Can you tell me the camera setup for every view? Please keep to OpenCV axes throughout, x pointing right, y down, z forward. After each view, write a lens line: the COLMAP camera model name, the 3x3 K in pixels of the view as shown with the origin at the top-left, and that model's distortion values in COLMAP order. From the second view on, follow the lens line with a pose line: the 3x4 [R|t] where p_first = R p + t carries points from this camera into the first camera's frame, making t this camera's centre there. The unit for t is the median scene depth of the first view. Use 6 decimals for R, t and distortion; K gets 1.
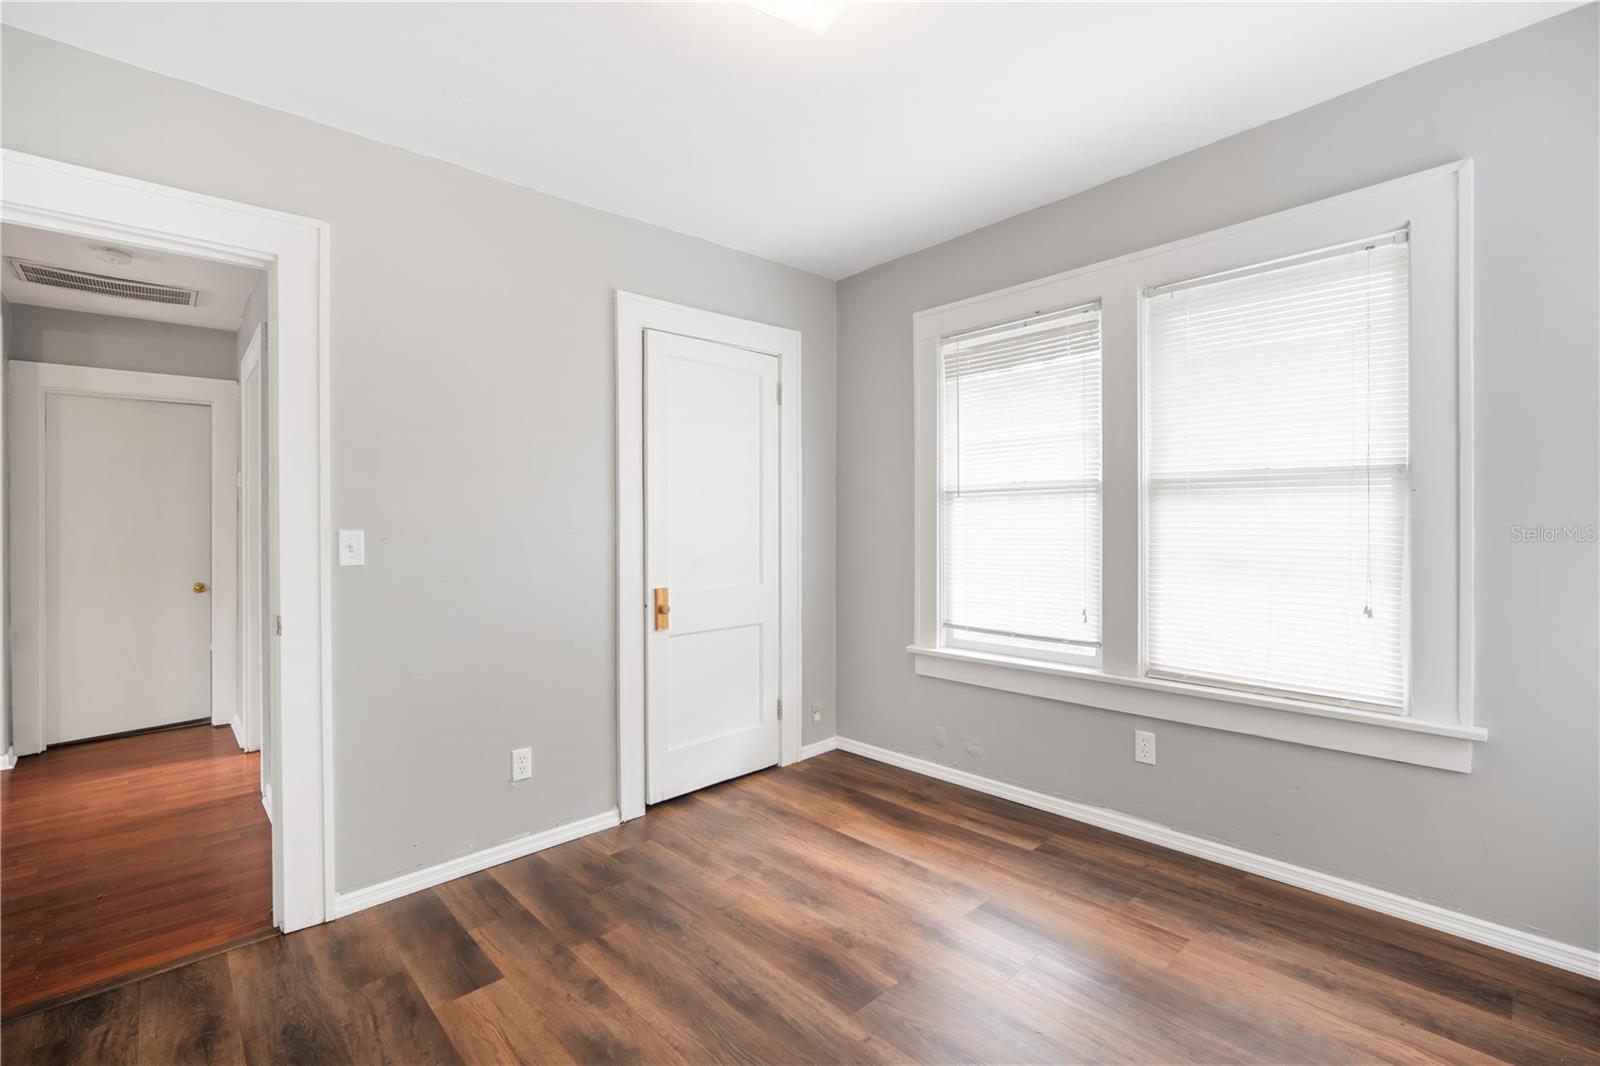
lens RADIAL K [[698.7, 0, 802.5], [0, 698.7, 524.4], [0, 0, 1]] dist [-0.005808, 0.000189]
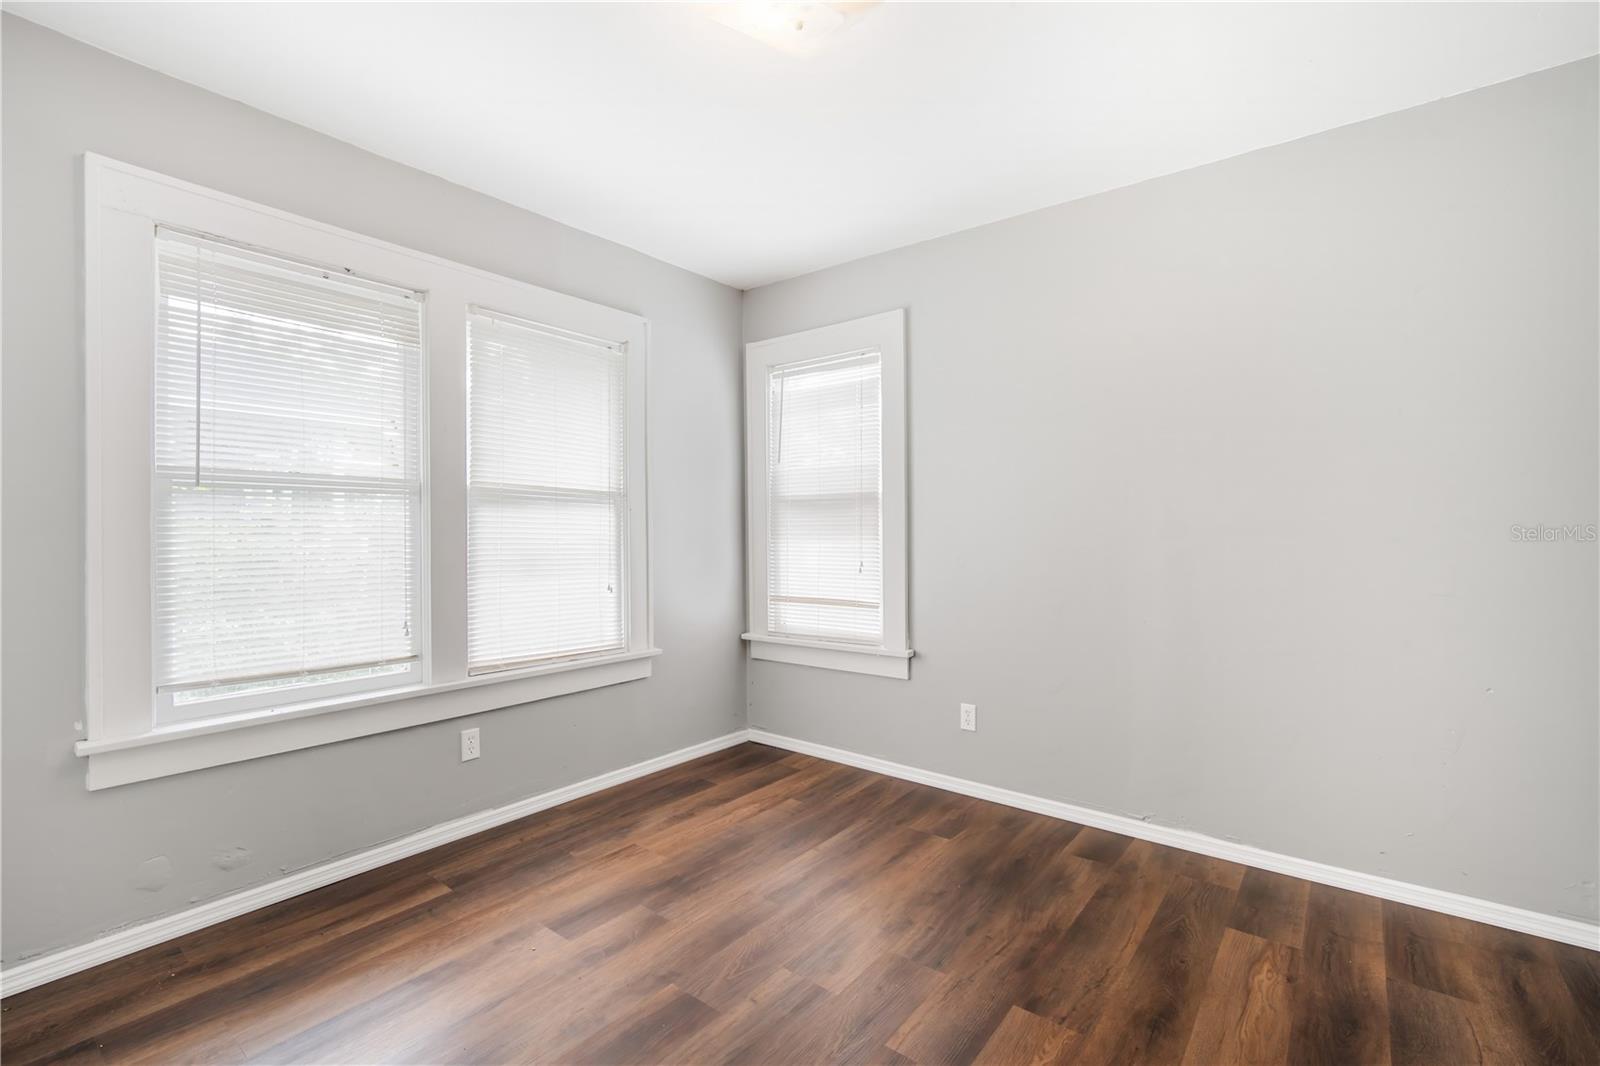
lens RADIAL K [[698.7, 0, 802.5], [0, 698.7, 524.4], [0, 0, 1]] dist [-0.005808, 0.000189]
pose [[-0.136590, 0.018508, 0.990455, -0.654251], [0.002202, 0.999829, -0.018379, 0.013829], [-0.990625, -0.000329, -0.136608, 0.700334]]
